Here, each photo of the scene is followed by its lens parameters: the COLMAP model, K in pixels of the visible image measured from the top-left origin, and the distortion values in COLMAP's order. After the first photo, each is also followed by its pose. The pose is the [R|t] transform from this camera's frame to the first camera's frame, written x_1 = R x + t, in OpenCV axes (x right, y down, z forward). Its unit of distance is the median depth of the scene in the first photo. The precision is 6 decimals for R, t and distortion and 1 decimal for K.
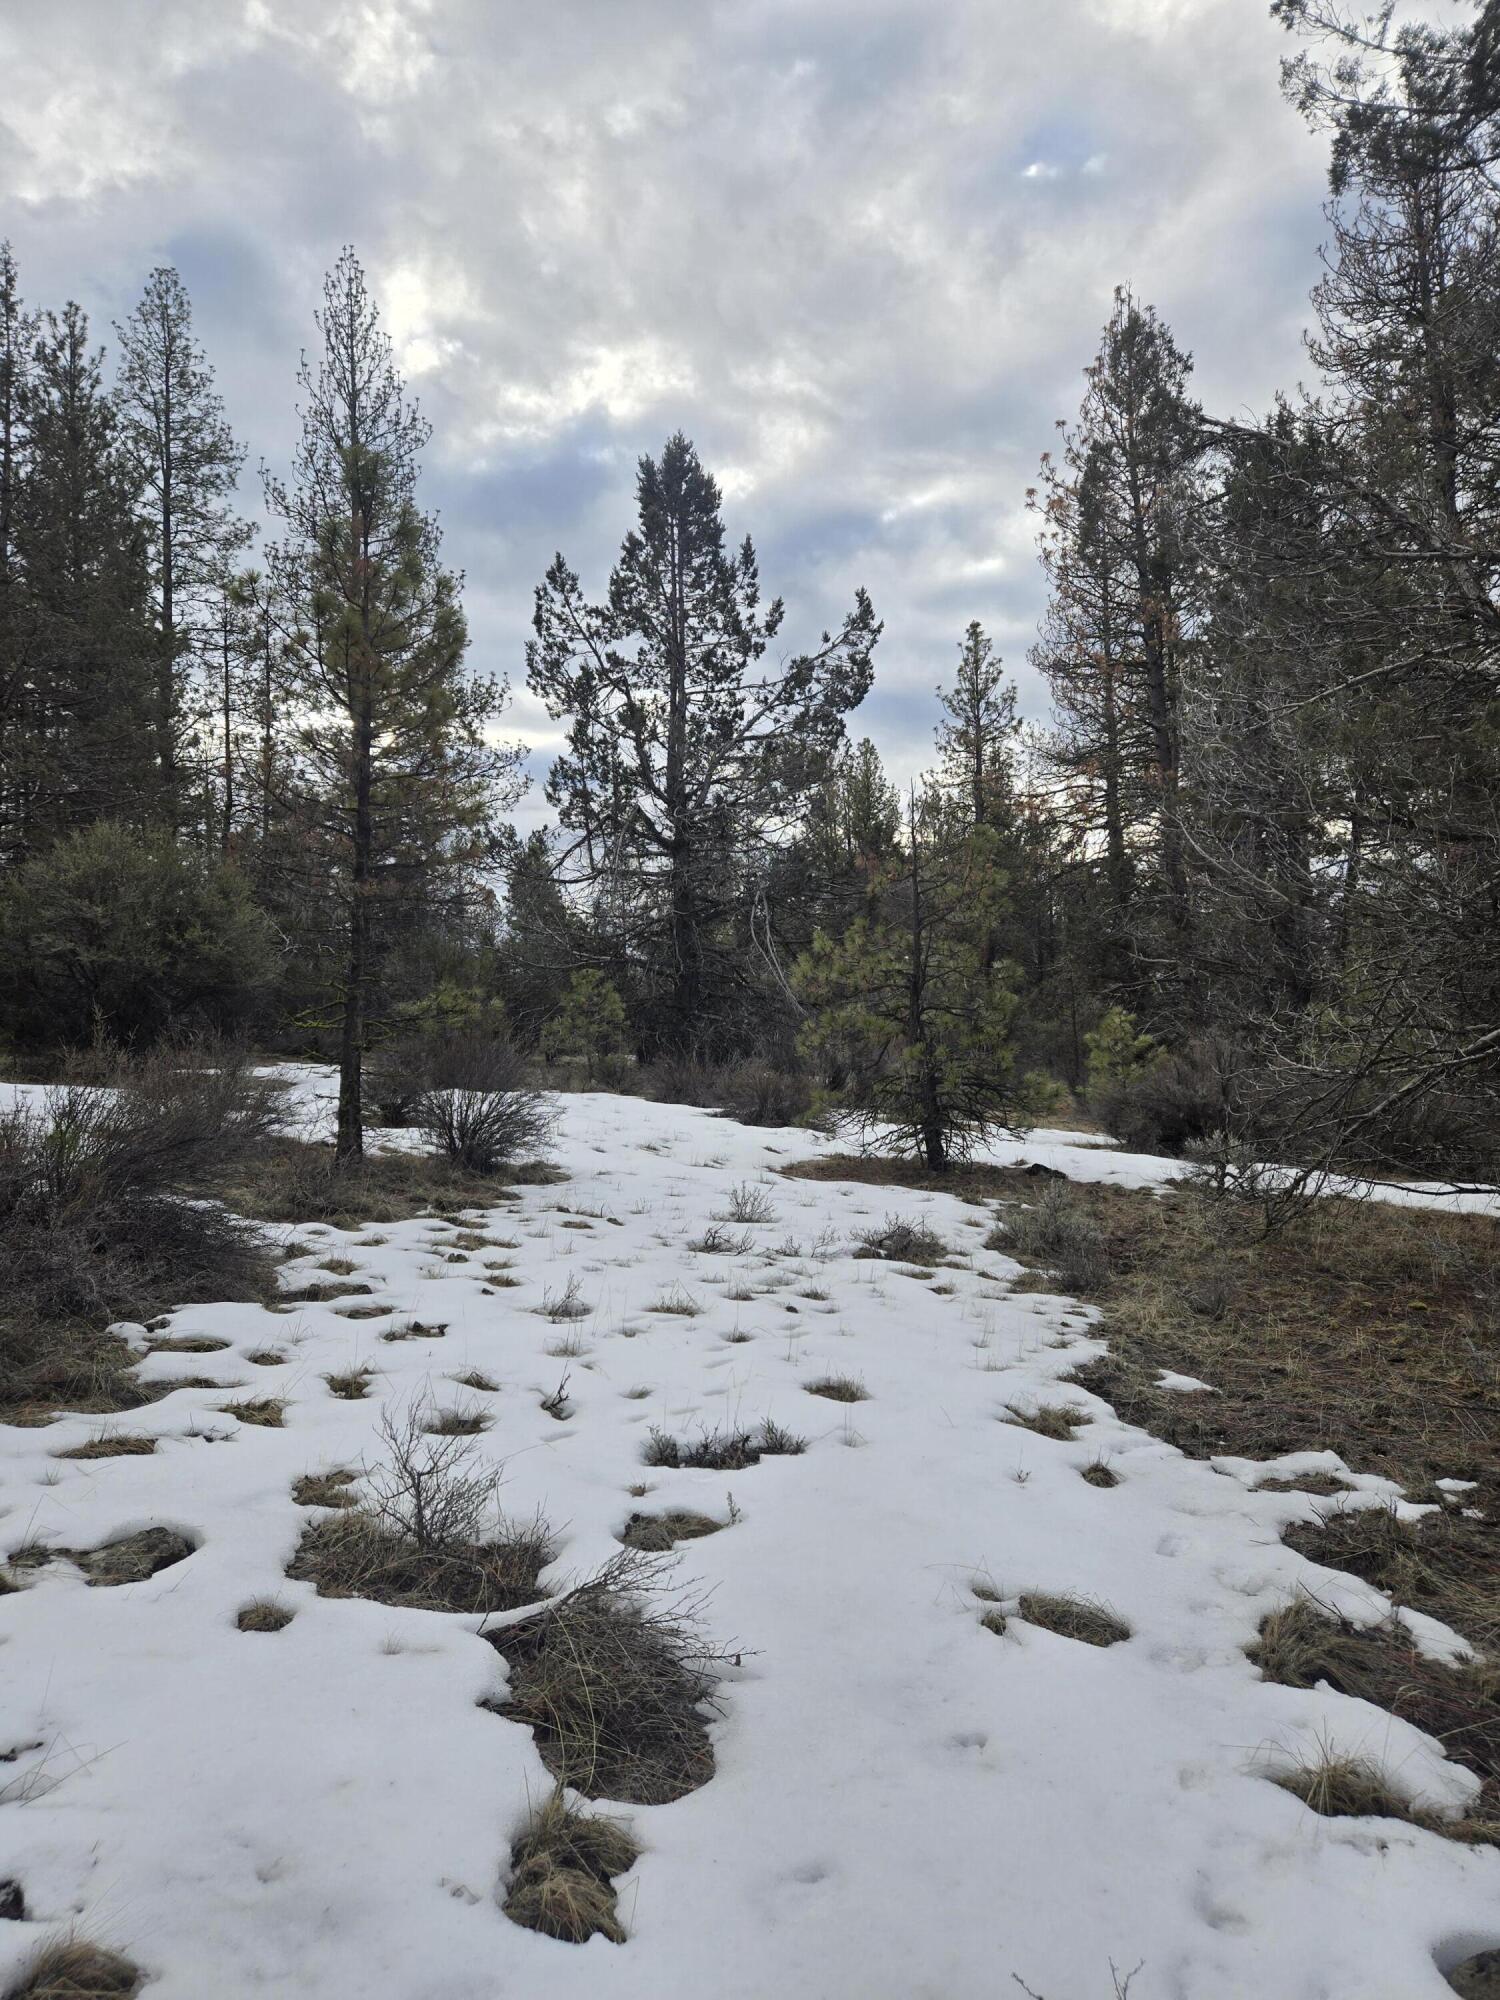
lens RADIAL K [[1304.0, 0, 754.2], [0, 1304.0, 1013.0], [0, 0, 1]] dist [0.080636, -0.054409]
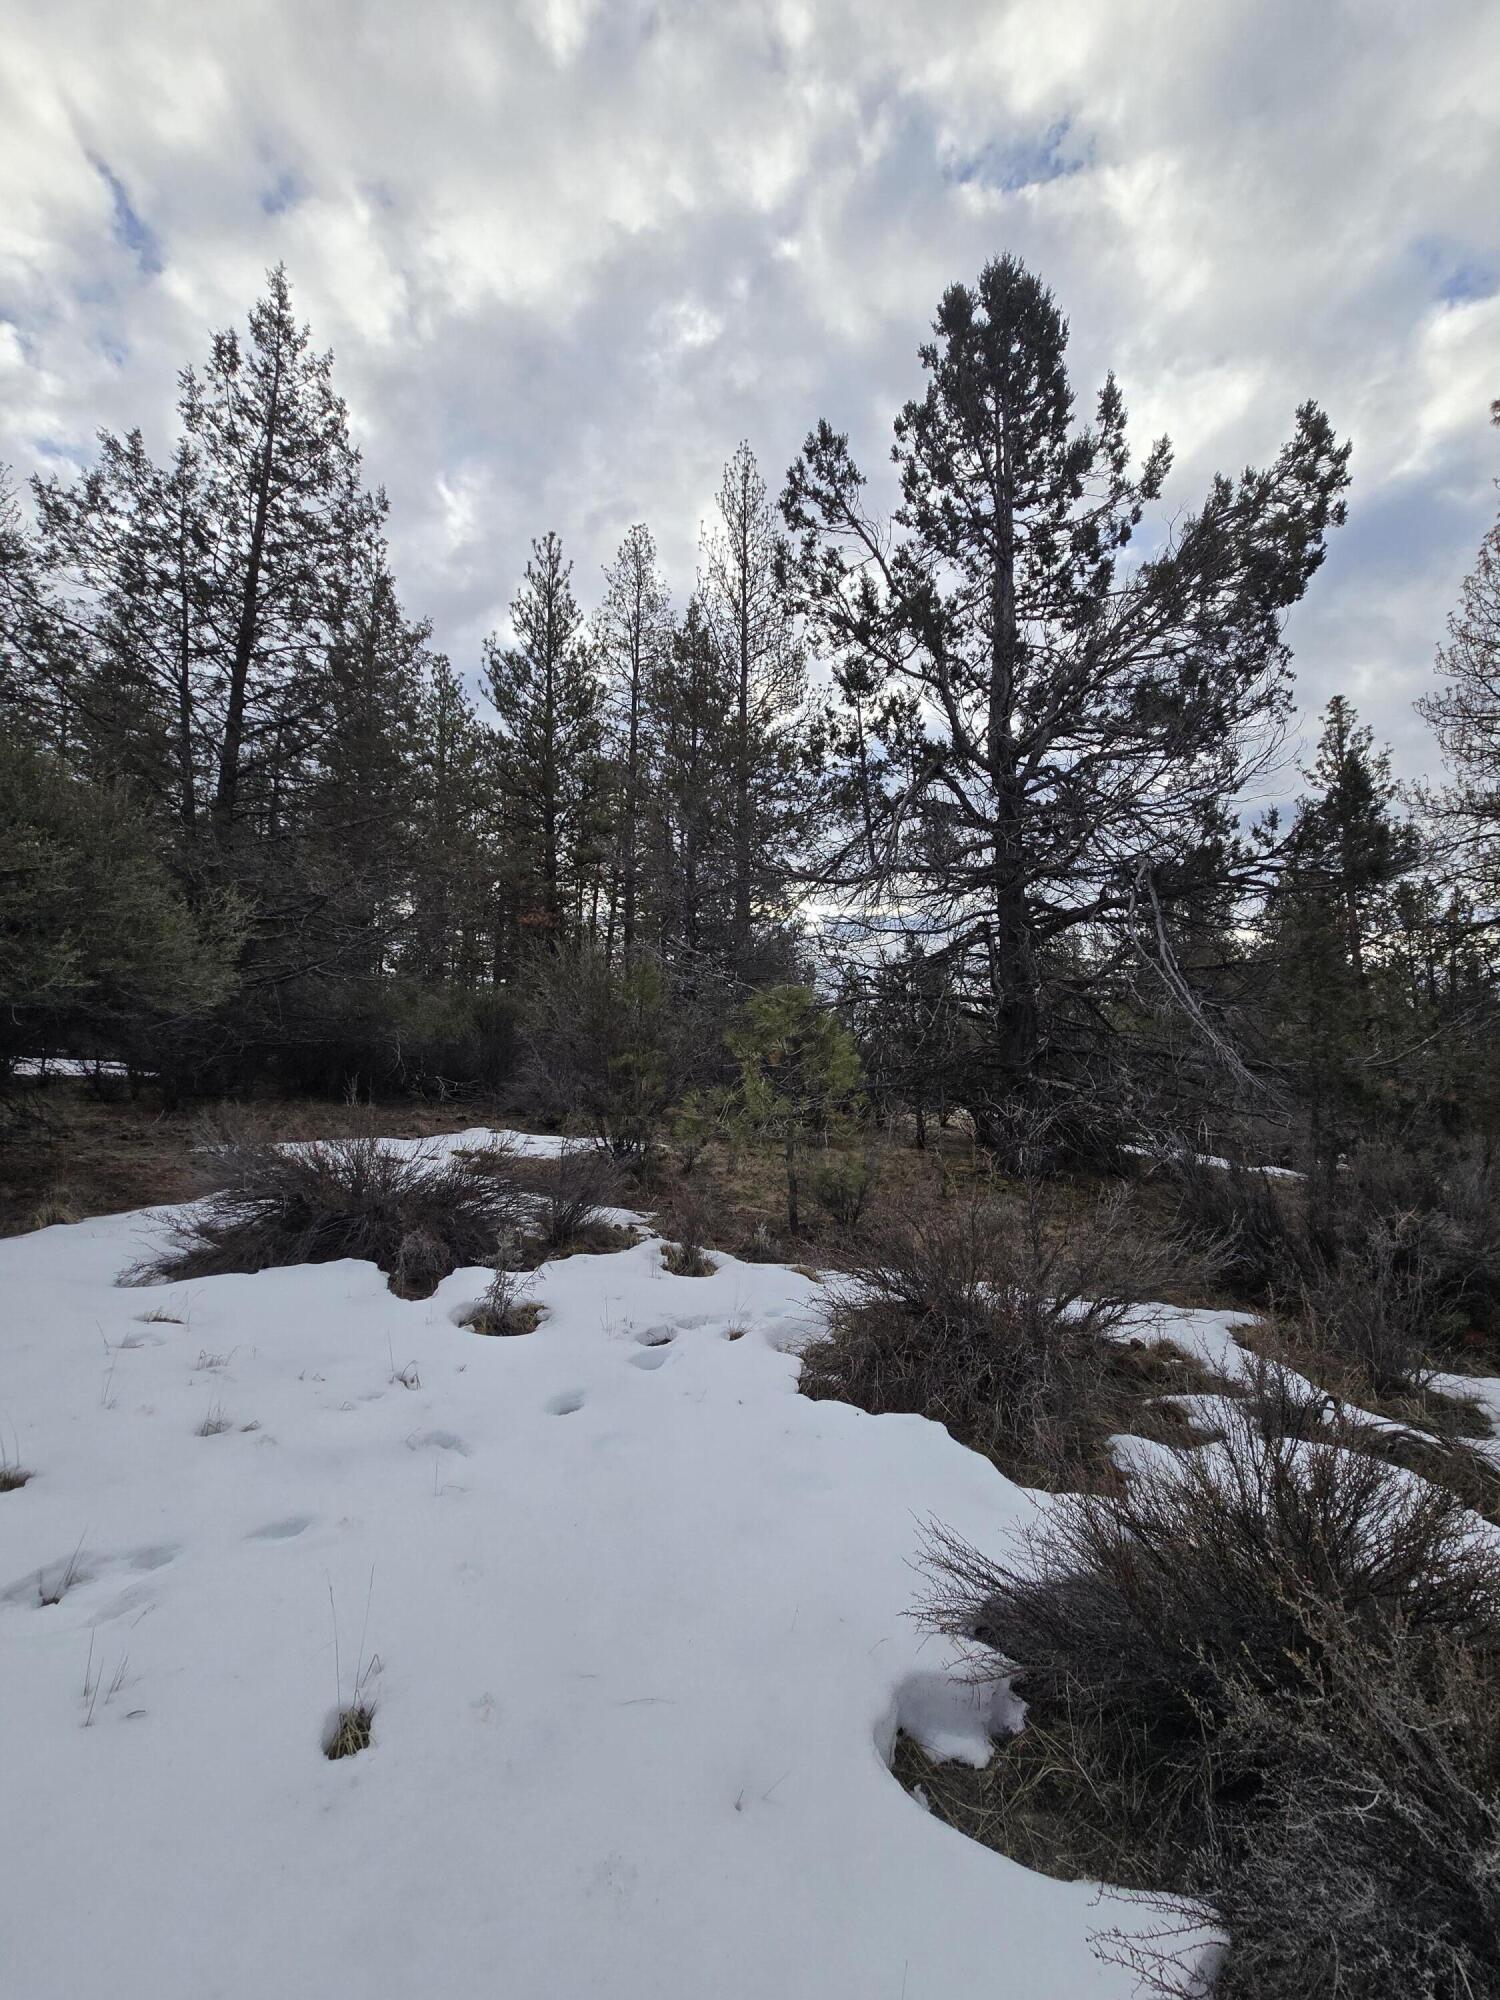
lens RADIAL K [[819.8, 0, 752.9], [0, 819.8, 1004.3], [0, 0, 1]] dist [0.002546, 0.001794]
pose [[0.921110, -0.012655, -0.389098, -0.013564], [-0.018036, 0.997011, -0.075123, -0.001437], [0.388885, 0.076214, 0.918128, 0.559956]]
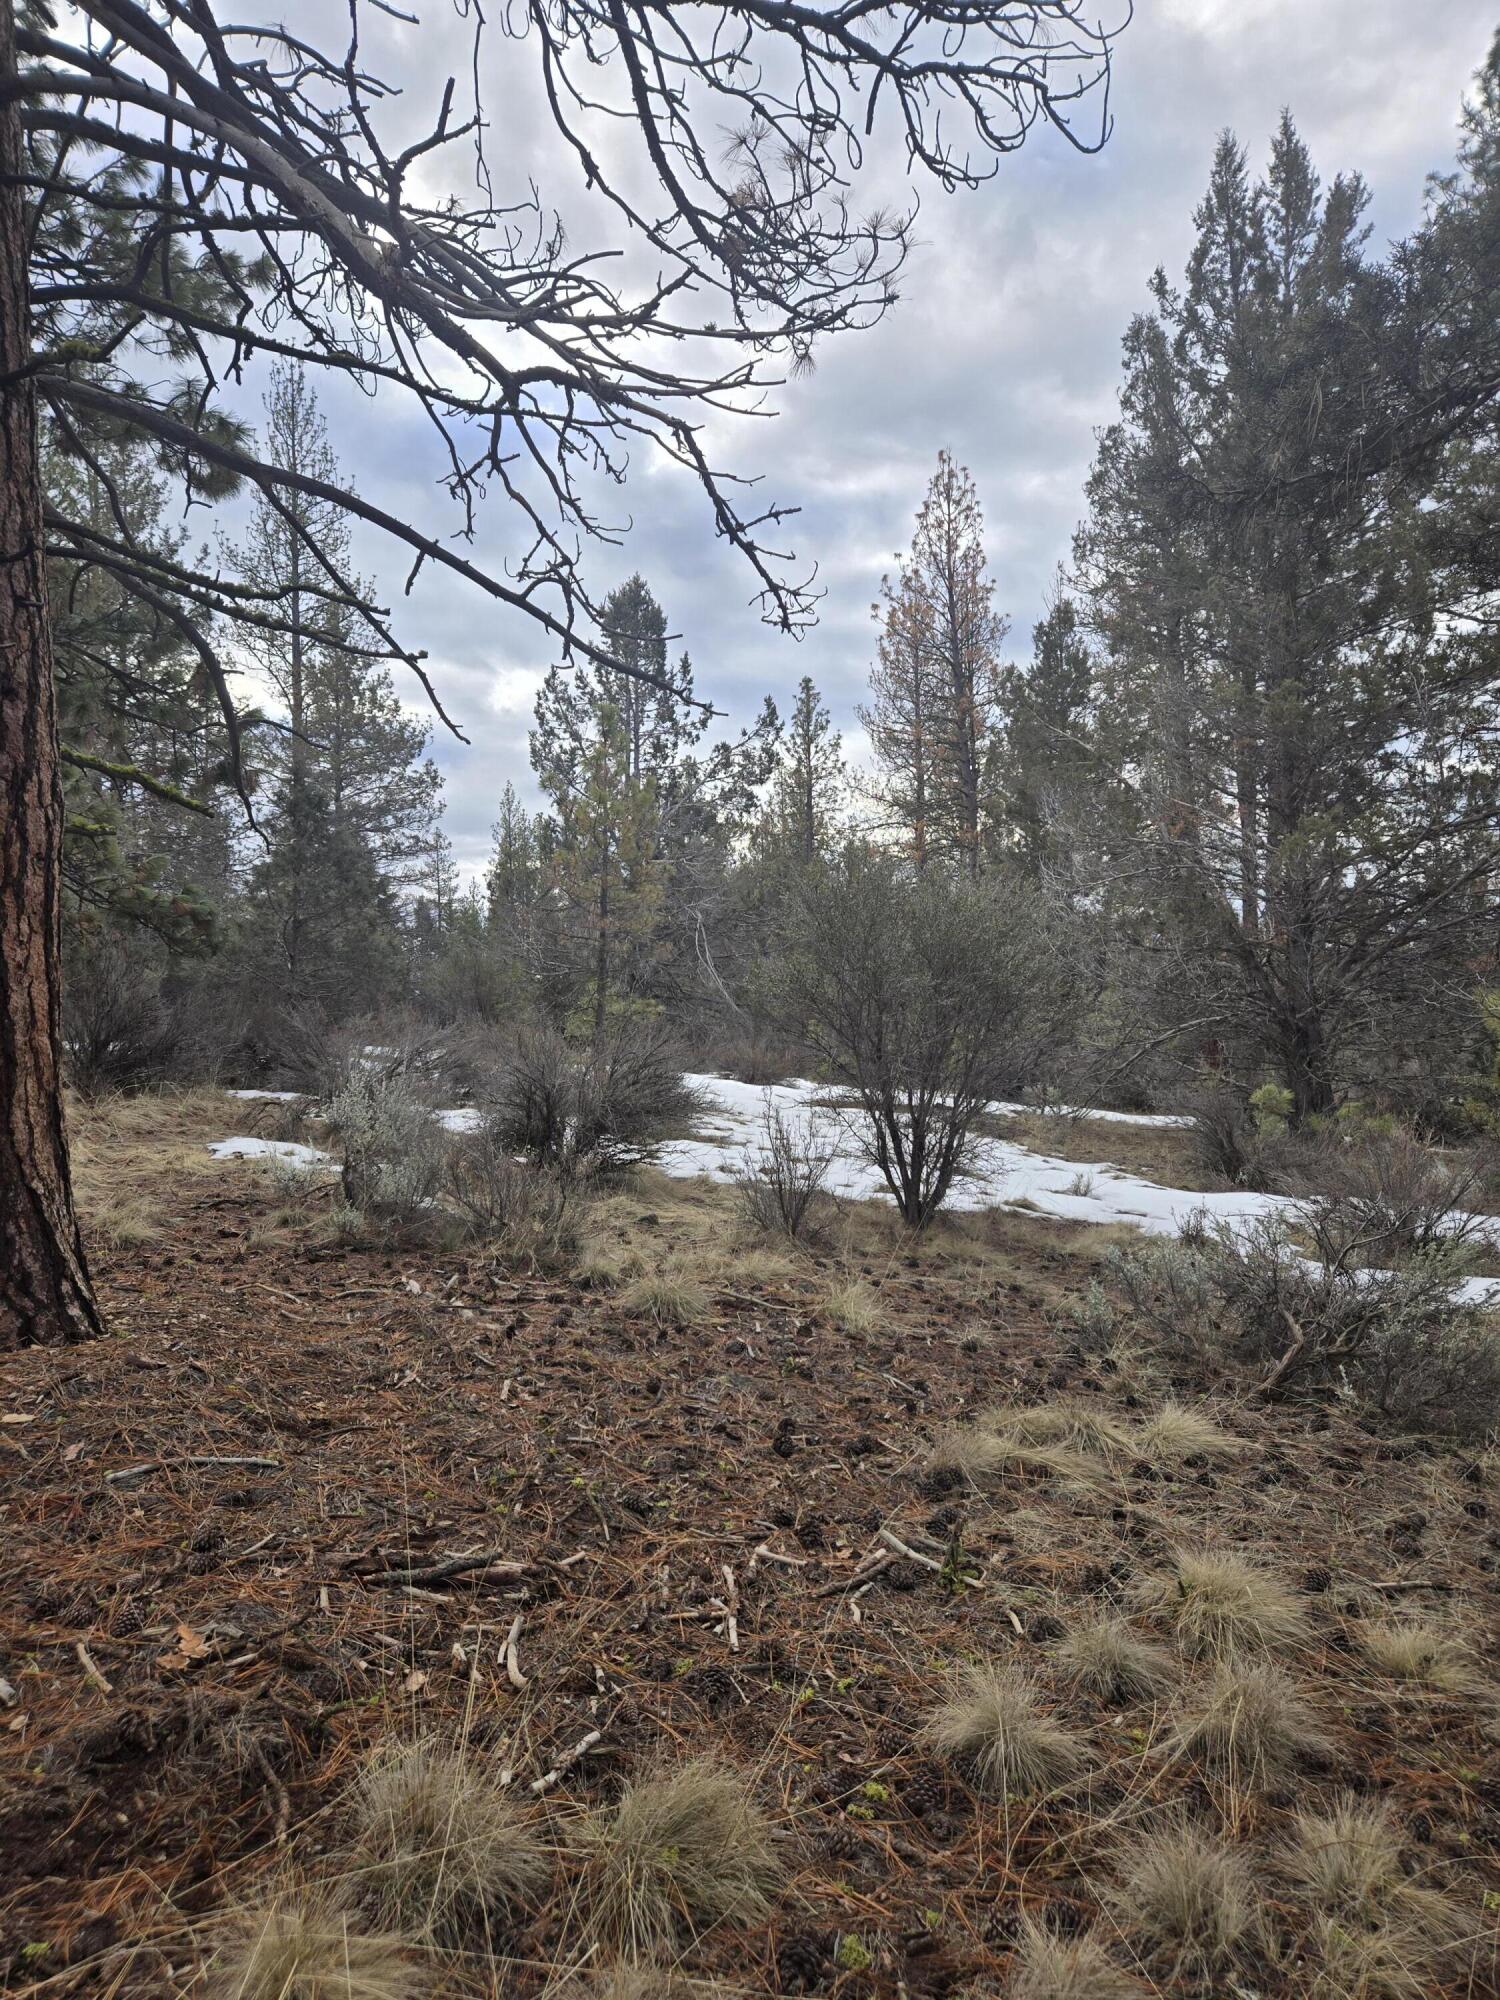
lens RADIAL K [[1304.0, 0, 745.5], [0, 1304.0, 991.9], [0, 0, 1]] dist [0.080636, -0.054409]
pose [[0.987048, 0.016602, 0.159564, -0.151922], [-0.014808, 0.999813, -0.012423, -0.004305], [-0.159741, 0.009899, 0.987109, -0.315344]]
